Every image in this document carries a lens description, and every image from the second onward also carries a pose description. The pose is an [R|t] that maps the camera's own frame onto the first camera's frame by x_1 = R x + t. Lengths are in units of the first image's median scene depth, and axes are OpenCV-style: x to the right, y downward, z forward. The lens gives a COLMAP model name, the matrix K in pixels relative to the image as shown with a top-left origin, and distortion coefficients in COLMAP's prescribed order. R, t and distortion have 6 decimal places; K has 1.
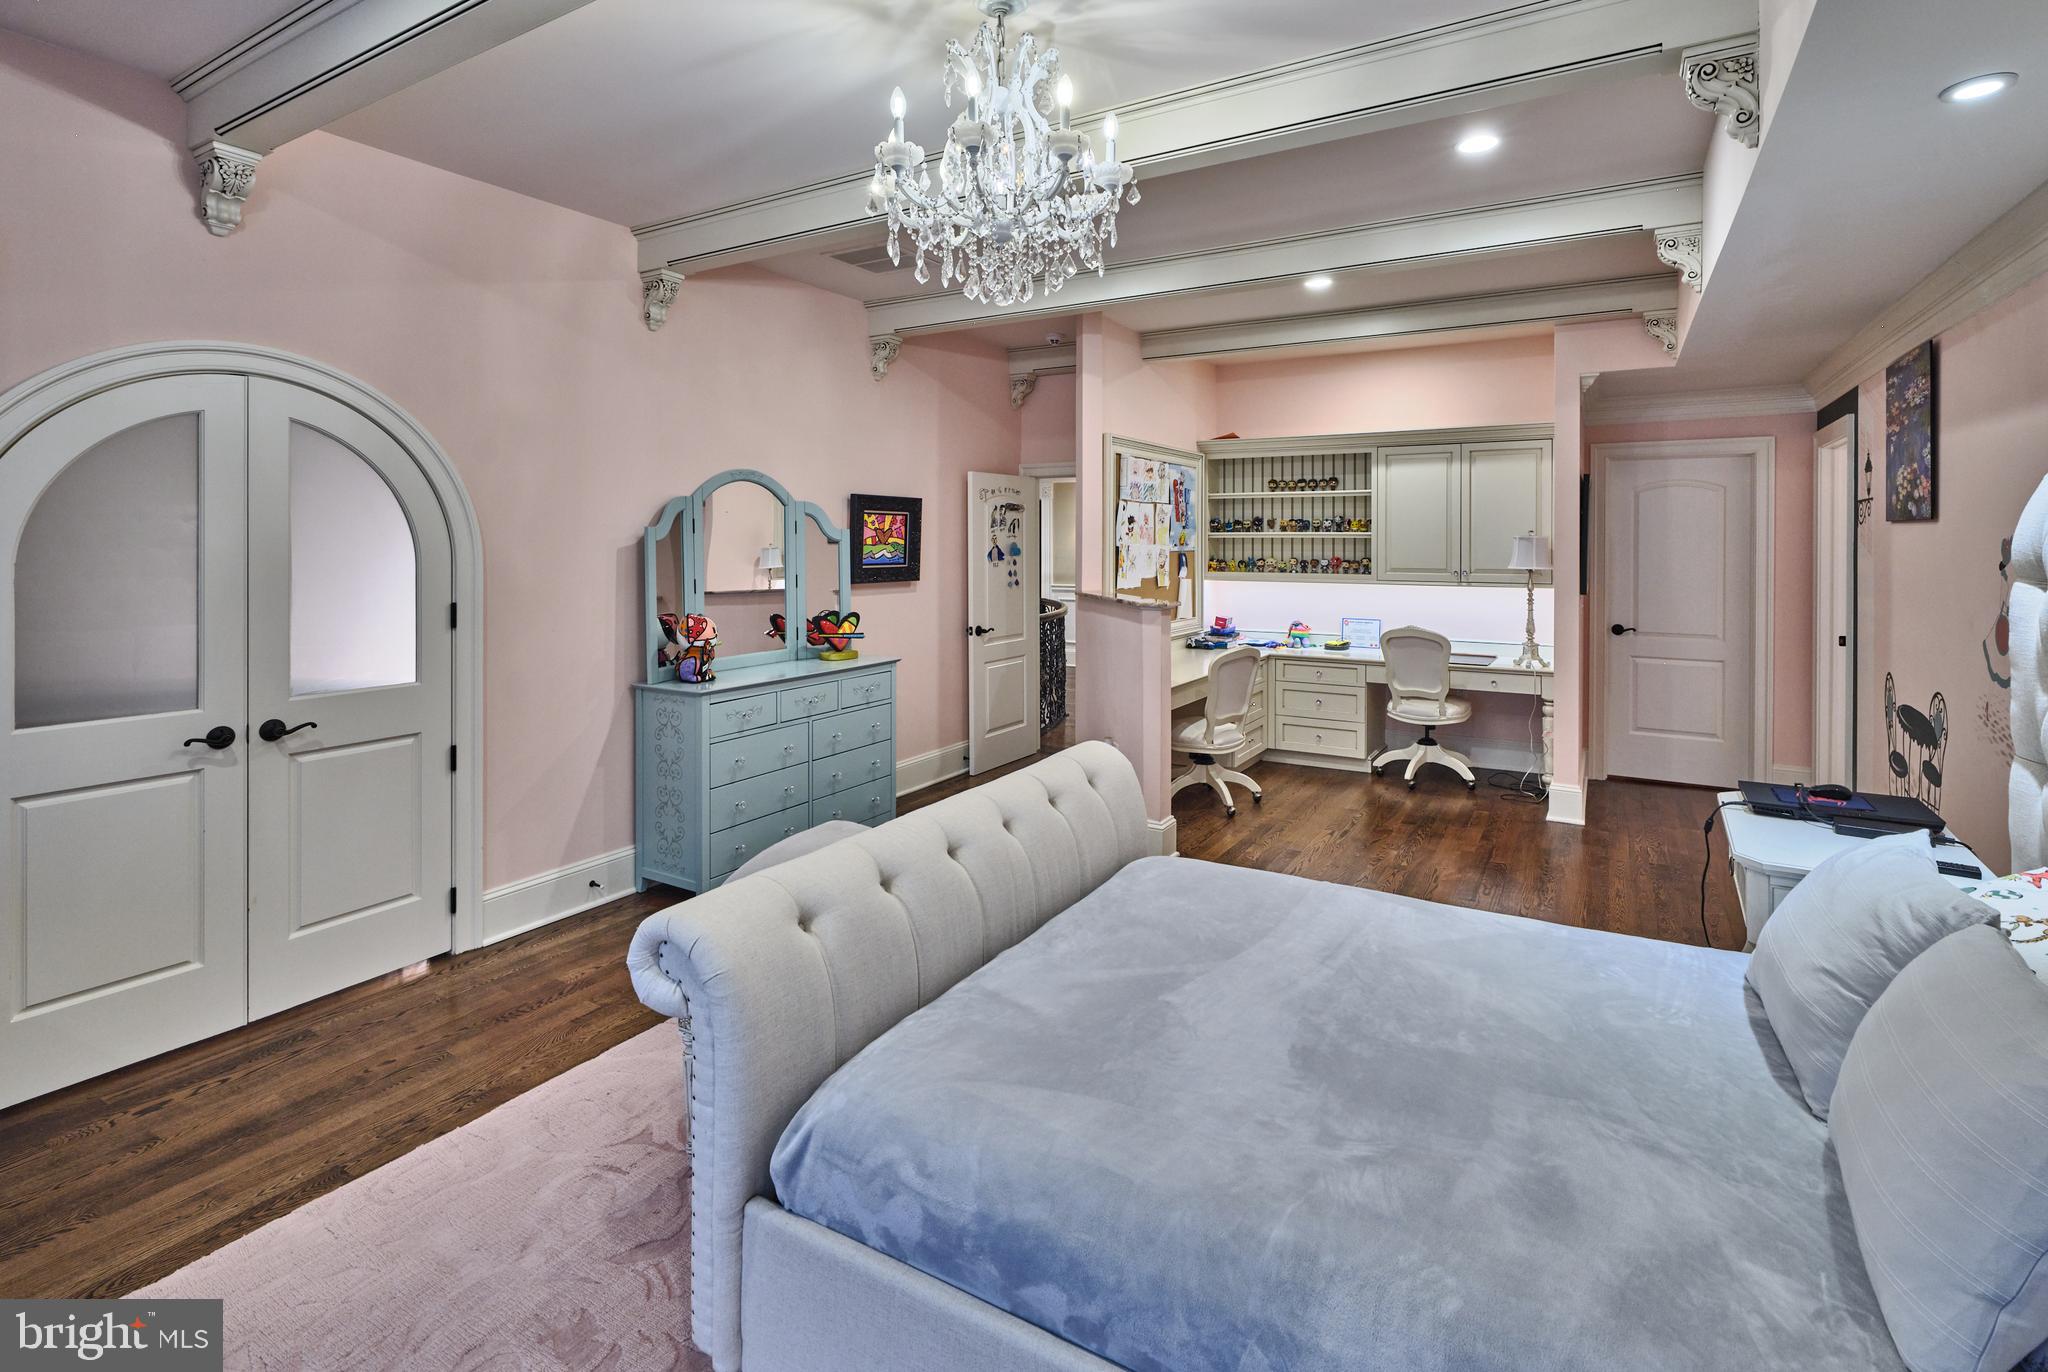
lens RADIAL K [[945.6, 0, 1024.0], [0, 945.6, 686.0], [0, 0, 1]] dist [0.000631, 0.000077]
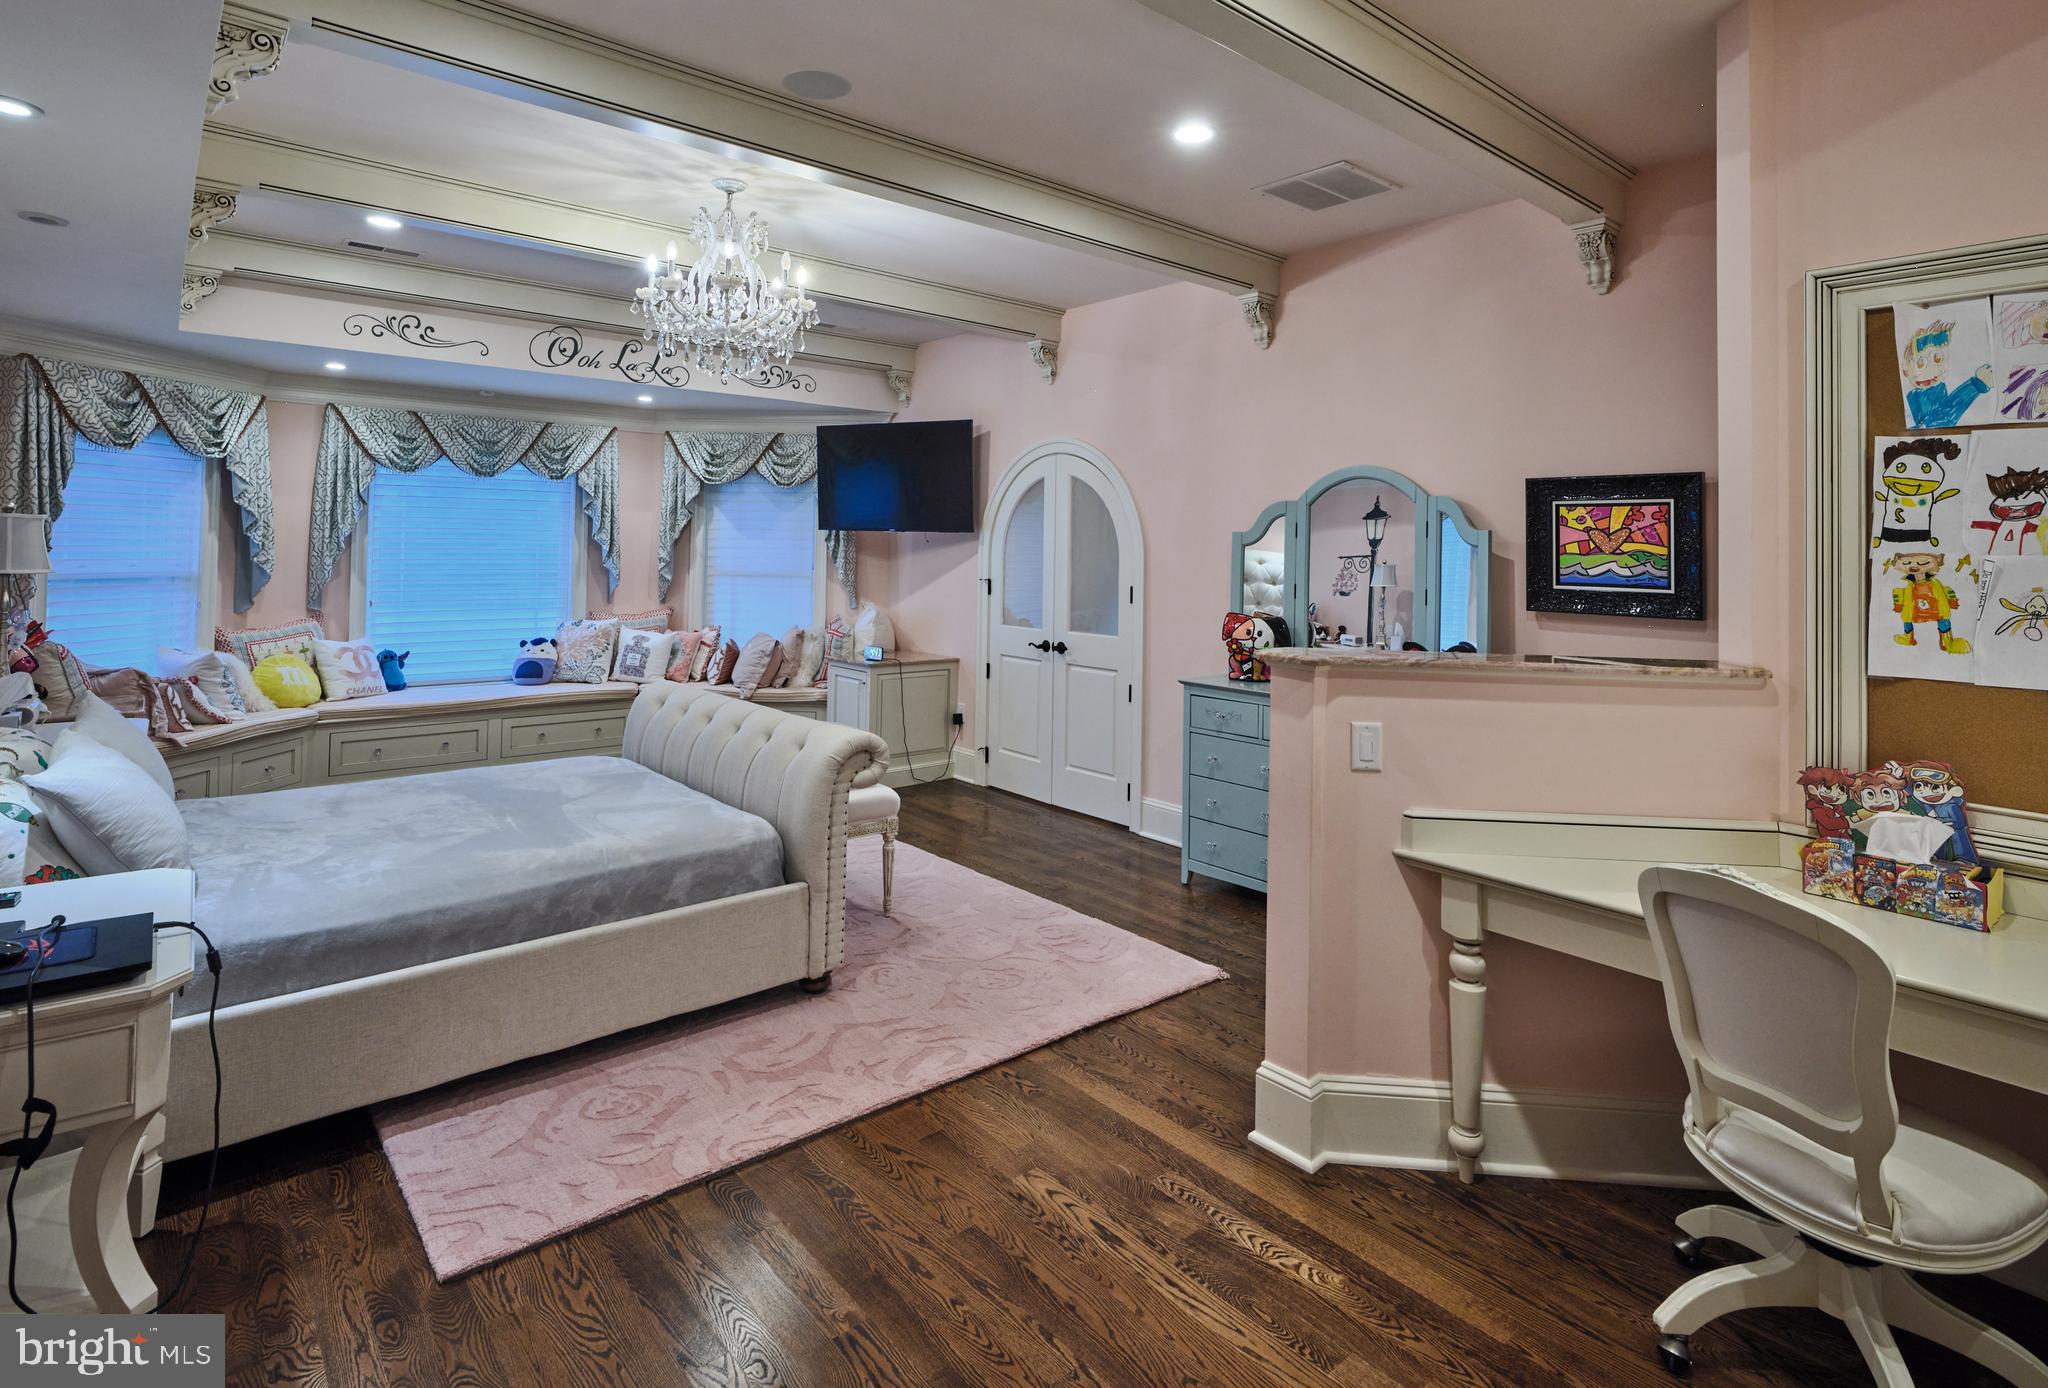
lens RADIAL K [[1023.0, 0, 1024.0], [0, 1023.0, 694.0], [0, 0, 1]] dist [-0.000255, -0.000026]
pose [[-0.322315, 0.123351, -0.938561, 0.623745], [-0.160225, 0.970060, 0.182514, -0.122927], [0.932974, 0.209208, -0.292901, 0.868118]]
